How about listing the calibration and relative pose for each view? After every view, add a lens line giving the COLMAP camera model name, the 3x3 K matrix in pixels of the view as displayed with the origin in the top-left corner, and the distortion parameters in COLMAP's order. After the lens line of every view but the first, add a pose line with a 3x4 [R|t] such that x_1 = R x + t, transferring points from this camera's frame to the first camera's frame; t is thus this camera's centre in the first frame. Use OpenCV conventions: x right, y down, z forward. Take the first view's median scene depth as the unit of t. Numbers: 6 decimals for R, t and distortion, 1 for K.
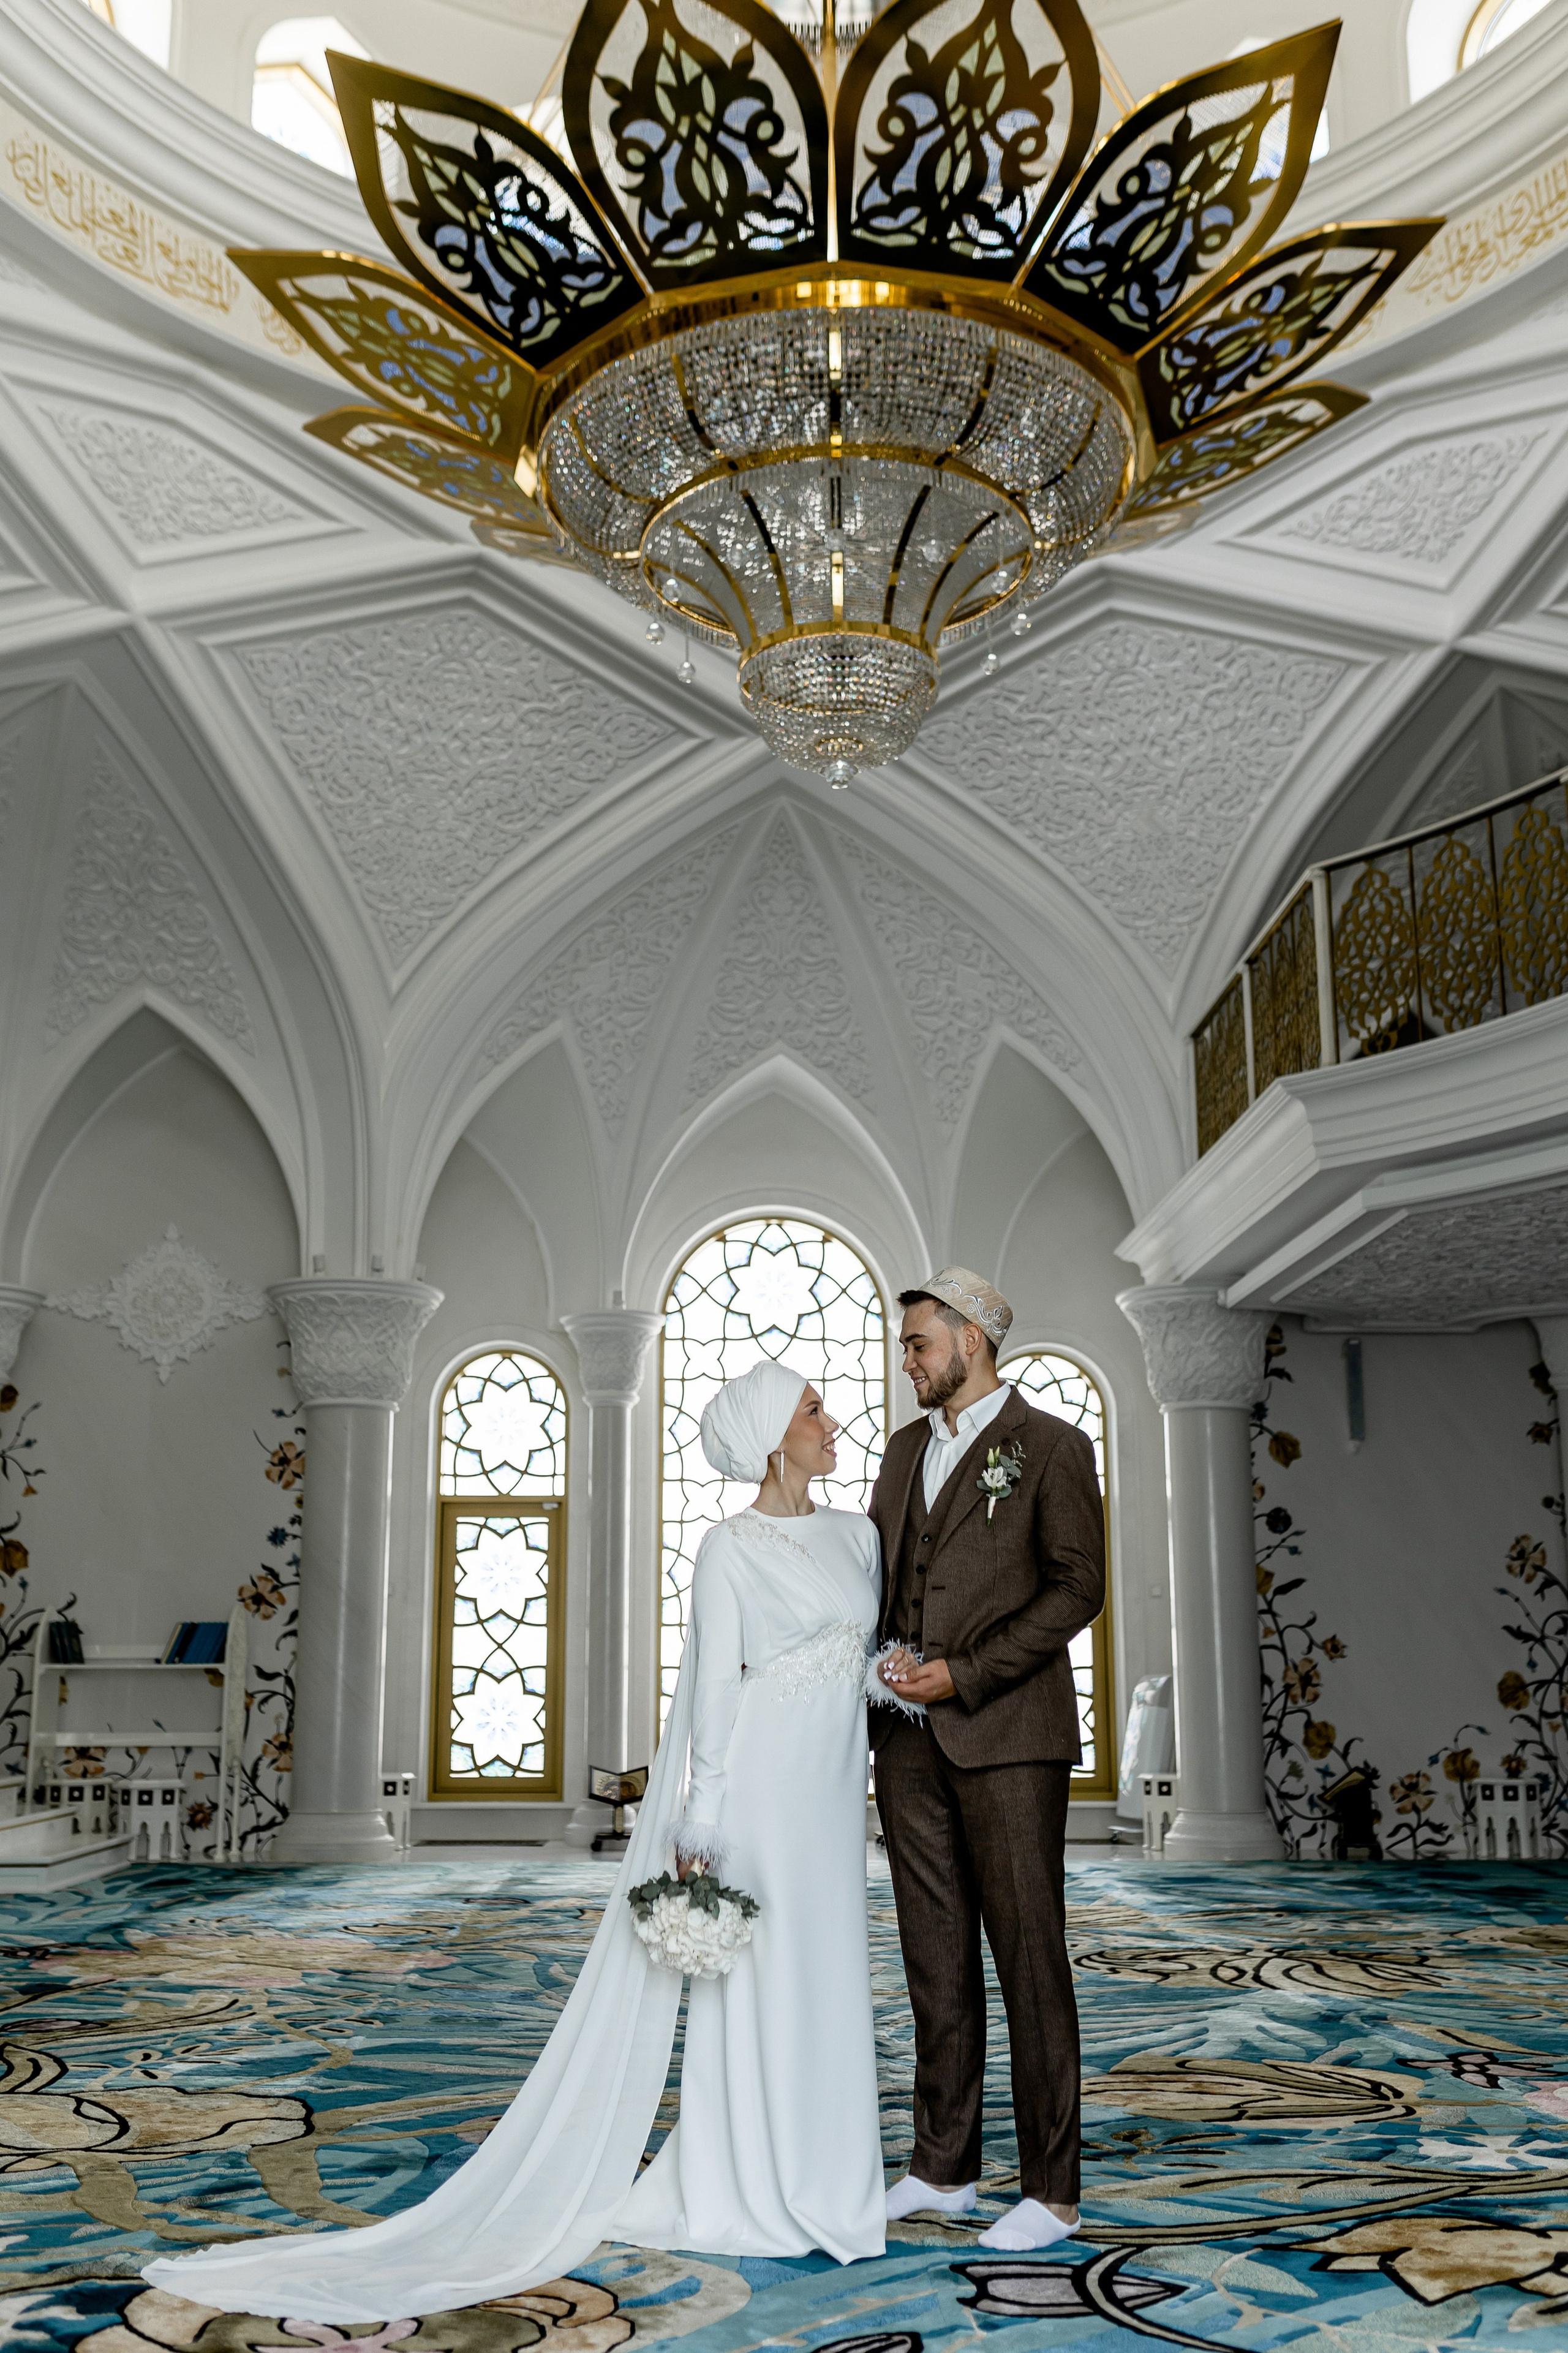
lens RADIAL K [[2303.4, 0, 791.9], [0, 2303.4, 1175.9], [0, 0, 1]] dist [-0.007430, -0.010782]
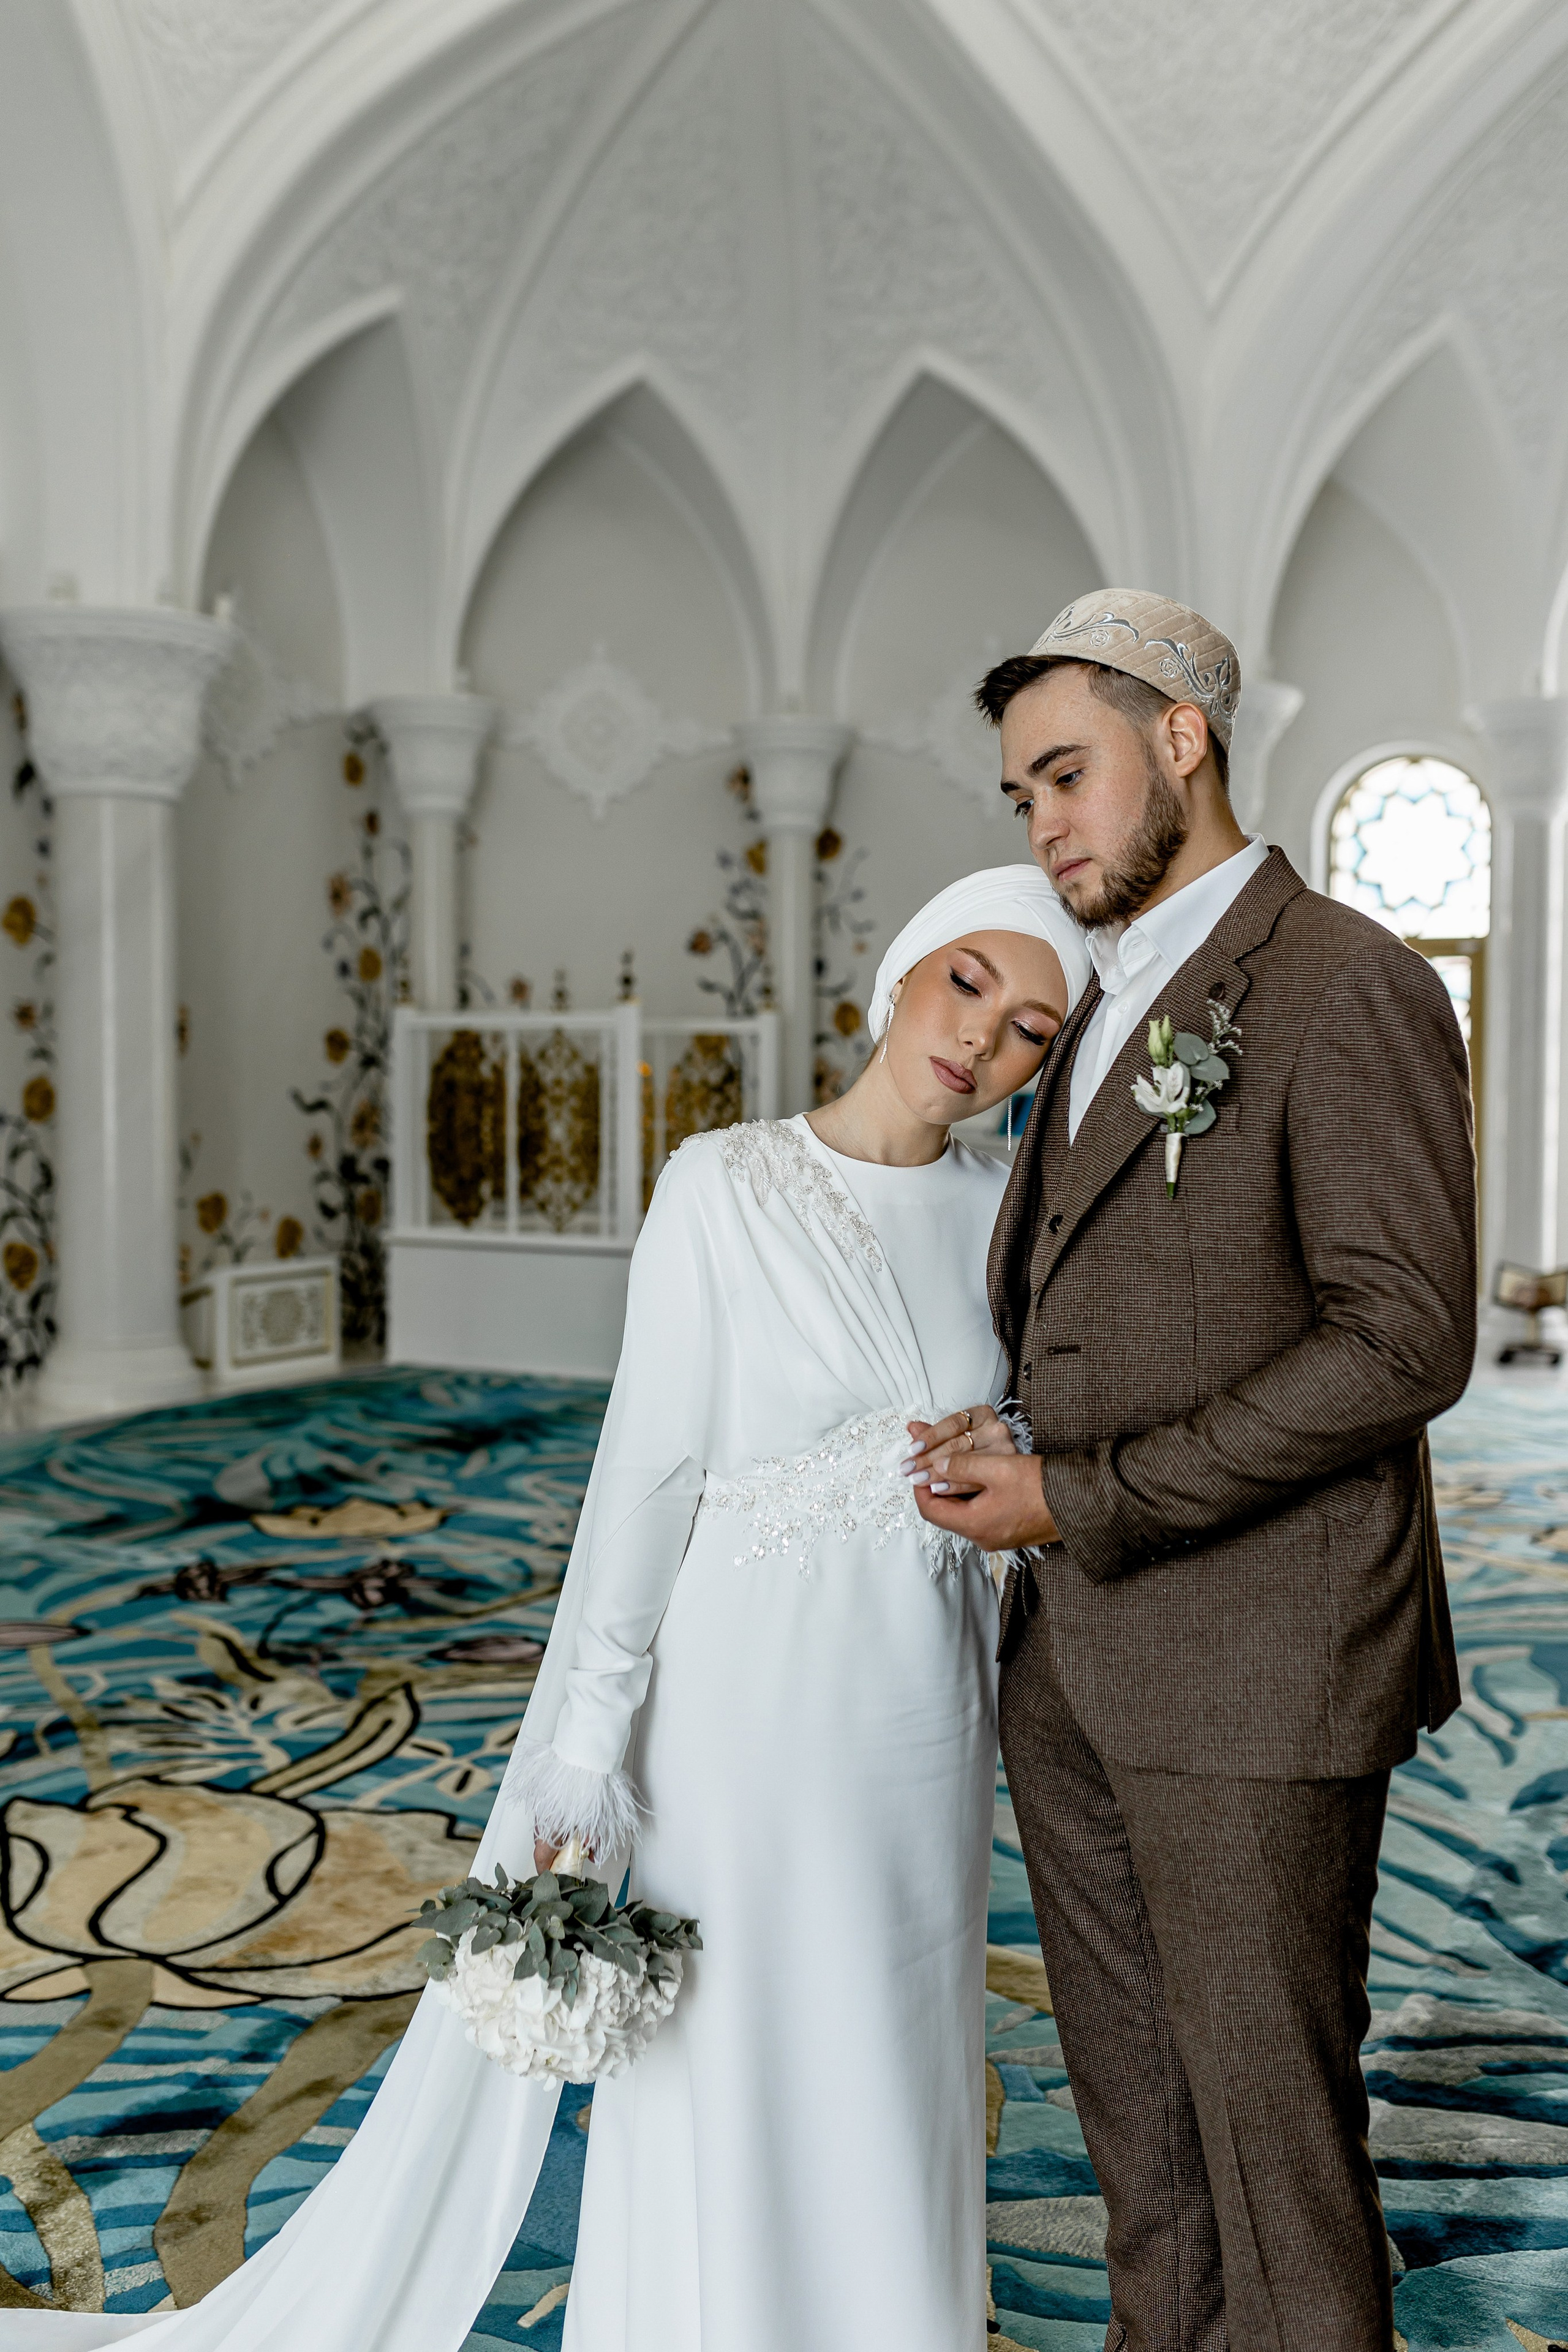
lens RADIAL K [[2247.2, 0, 788.7], [0, 2247.2, 1176.9], [0, 0, 1]] dist [-0.004213, 0.003575]
pose [[0.877819, 0.026247, -0.478273, 0.074008], [0.097309, 0.967904, 0.231719, 0.016015], [0.469004, -0.249948, 0.847090, 0.212283]]
